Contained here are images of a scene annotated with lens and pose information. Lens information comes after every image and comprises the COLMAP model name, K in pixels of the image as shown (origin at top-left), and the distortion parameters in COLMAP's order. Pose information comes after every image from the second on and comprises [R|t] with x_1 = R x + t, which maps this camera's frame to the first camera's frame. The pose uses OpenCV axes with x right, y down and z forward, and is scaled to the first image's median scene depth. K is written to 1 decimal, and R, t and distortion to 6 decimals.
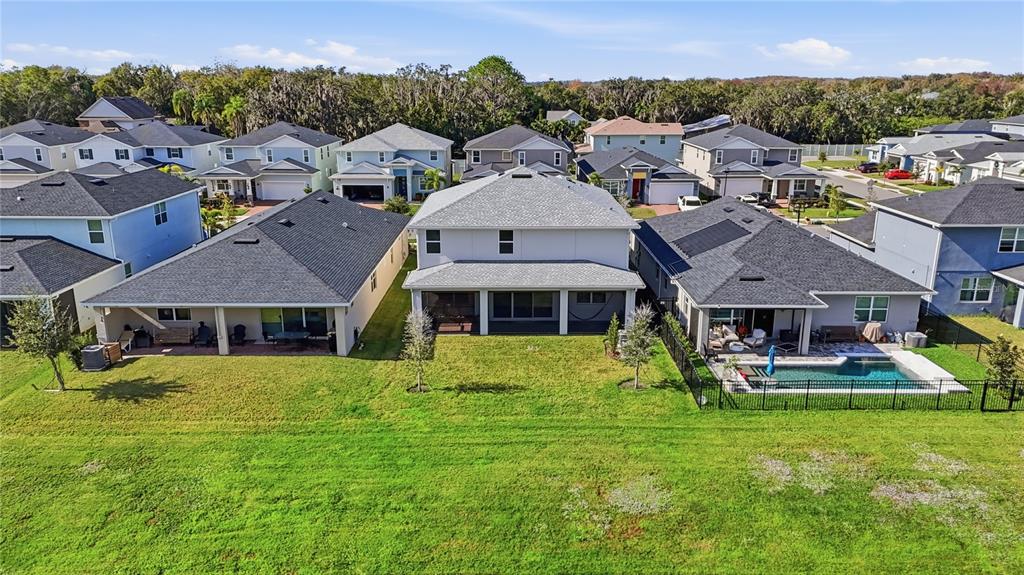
lens RADIAL K [[753.7, 0, 512.0], [0, 753.7, 287.5], [0, 0, 1]] dist [0.077481, -0.085066]
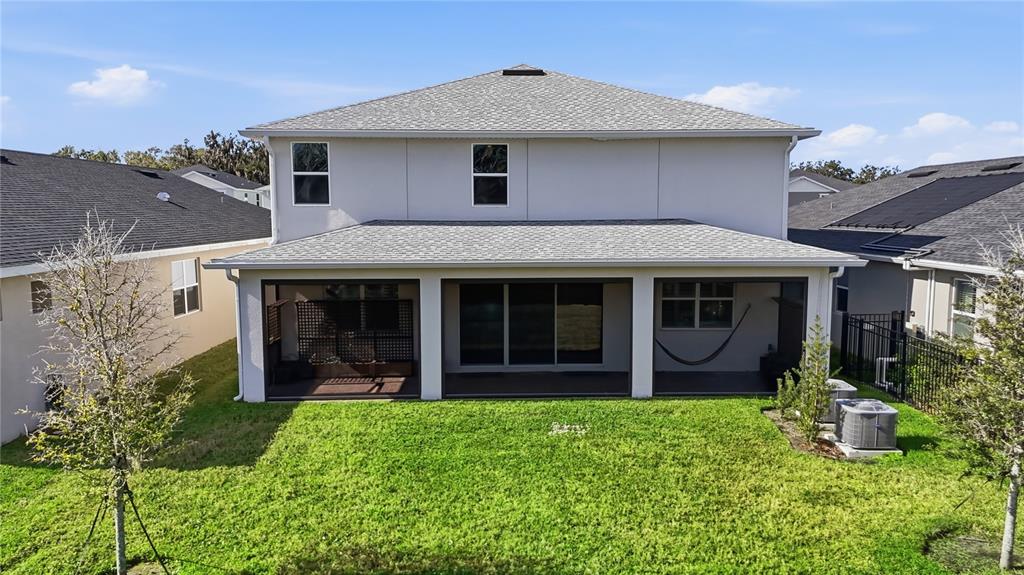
lens RADIAL K [[753.7, 0, 512.0], [0, 753.7, 287.5], [0, 0, 1]] dist [0.077481, -0.085066]
pose [[0.999904, -0.005685, 0.012639, -0.001428], [0.007671, 0.986569, -0.163167, 0.069946], [-0.011541, 0.163249, 0.986517, 0.628171]]
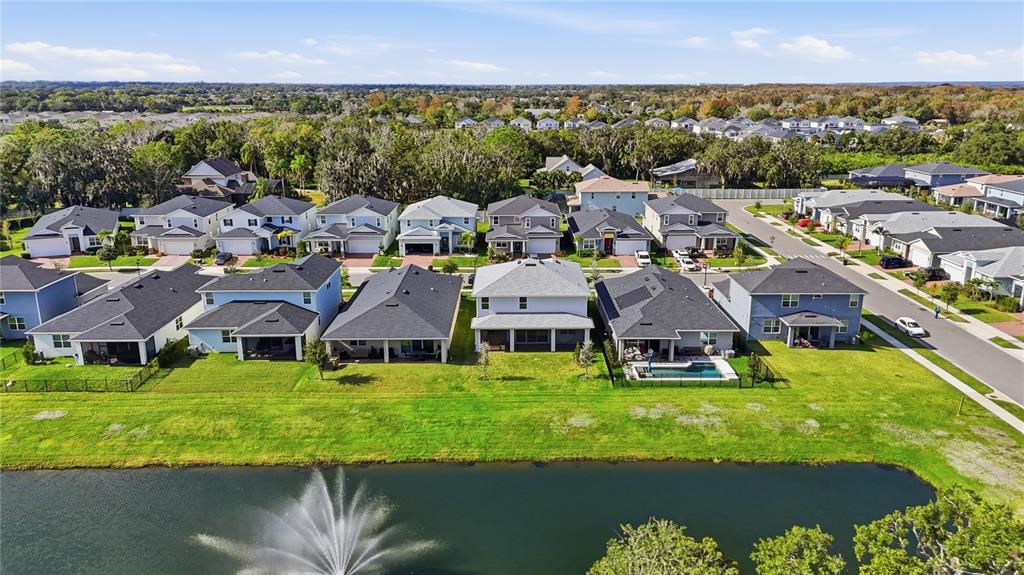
lens RADIAL K [[753.7, 0, 512.0], [0, 753.7, 287.5], [0, 0, 1]] dist [0.077481, -0.085066]
pose [[0.999991, -0.003891, -0.001666, -0.033773], [0.003890, 0.999992, -0.000662, -0.102773], [0.001668, 0.000655, 0.999998, -0.950230]]
